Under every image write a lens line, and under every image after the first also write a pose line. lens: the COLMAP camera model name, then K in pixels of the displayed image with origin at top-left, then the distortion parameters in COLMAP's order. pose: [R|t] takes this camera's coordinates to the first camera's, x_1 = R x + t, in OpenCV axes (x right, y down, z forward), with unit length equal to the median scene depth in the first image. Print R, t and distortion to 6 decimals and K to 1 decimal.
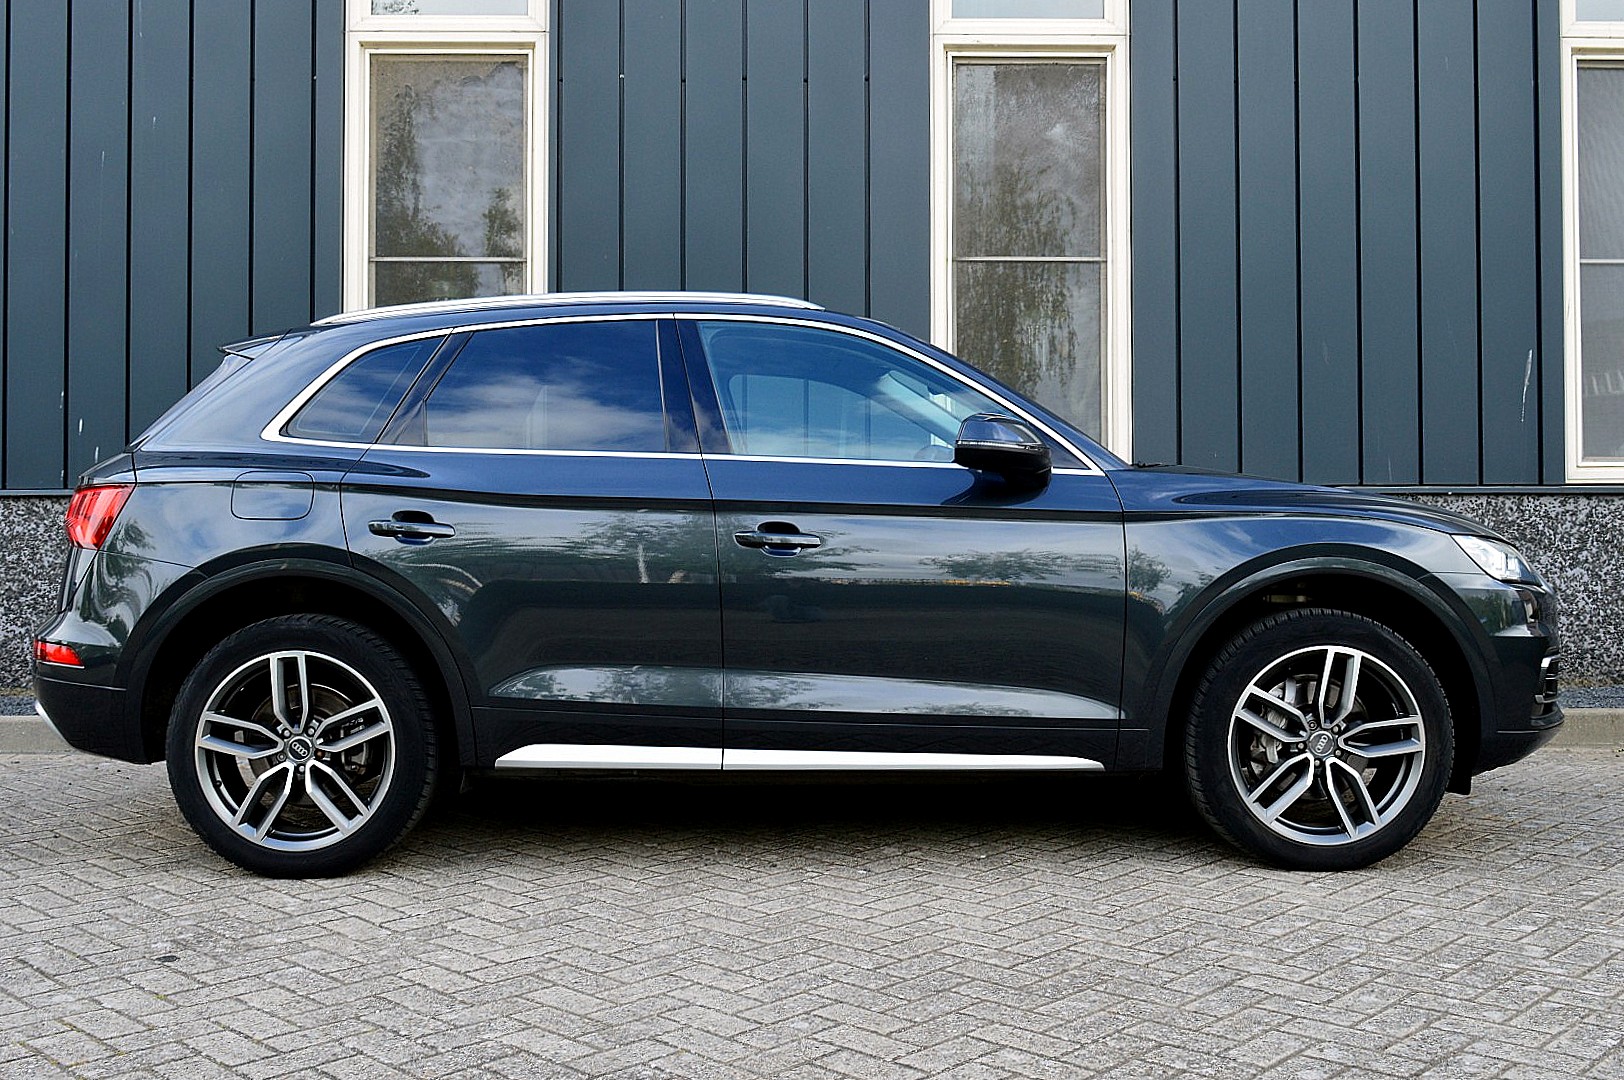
lens RADIAL K [[1598.4, 0, 815.3], [0, 1598.4, 580.8], [0, 0, 1]] dist [-0.002881, 0.000000]
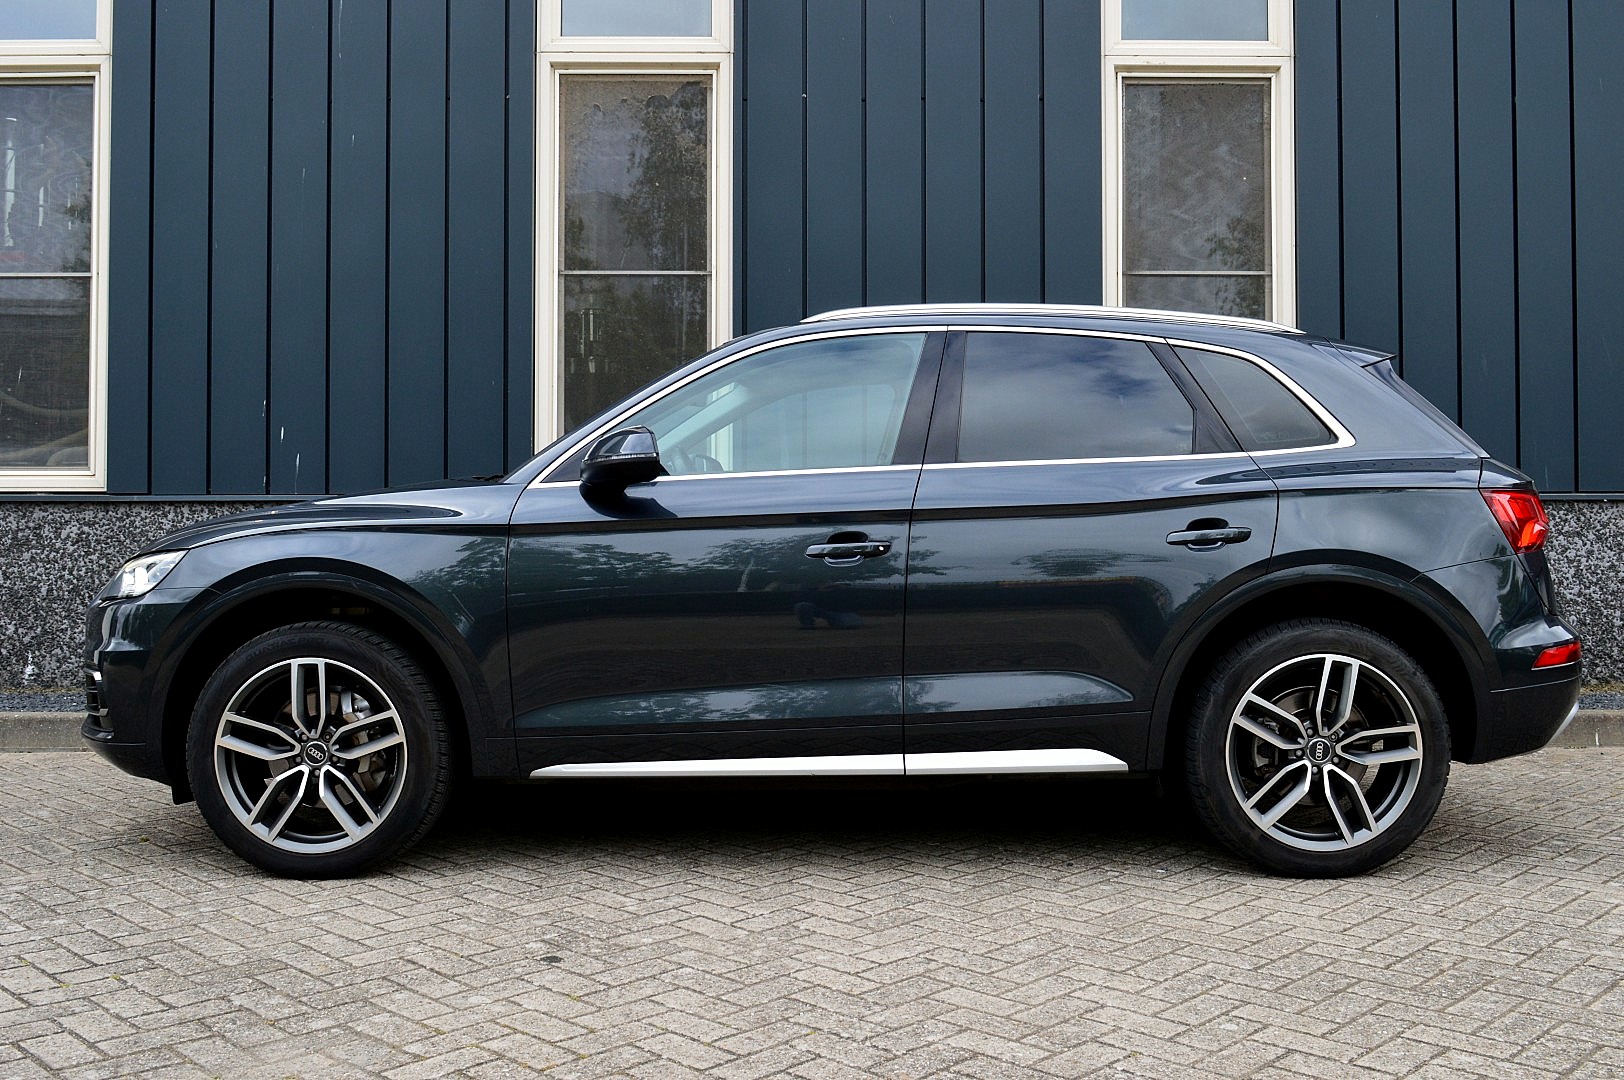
lens RADIAL K [[1572.3, 0, 811.5], [0, 1572.3, 541.5], [0, 0, 1]] dist [-0.008058, 0.000000]
pose [[0.999993, 0.001407, -0.003483, -0.107881], [-0.001512, 0.999539, -0.030317, 0.000885], [0.003439, 0.030322, 0.999534, 0.000099]]
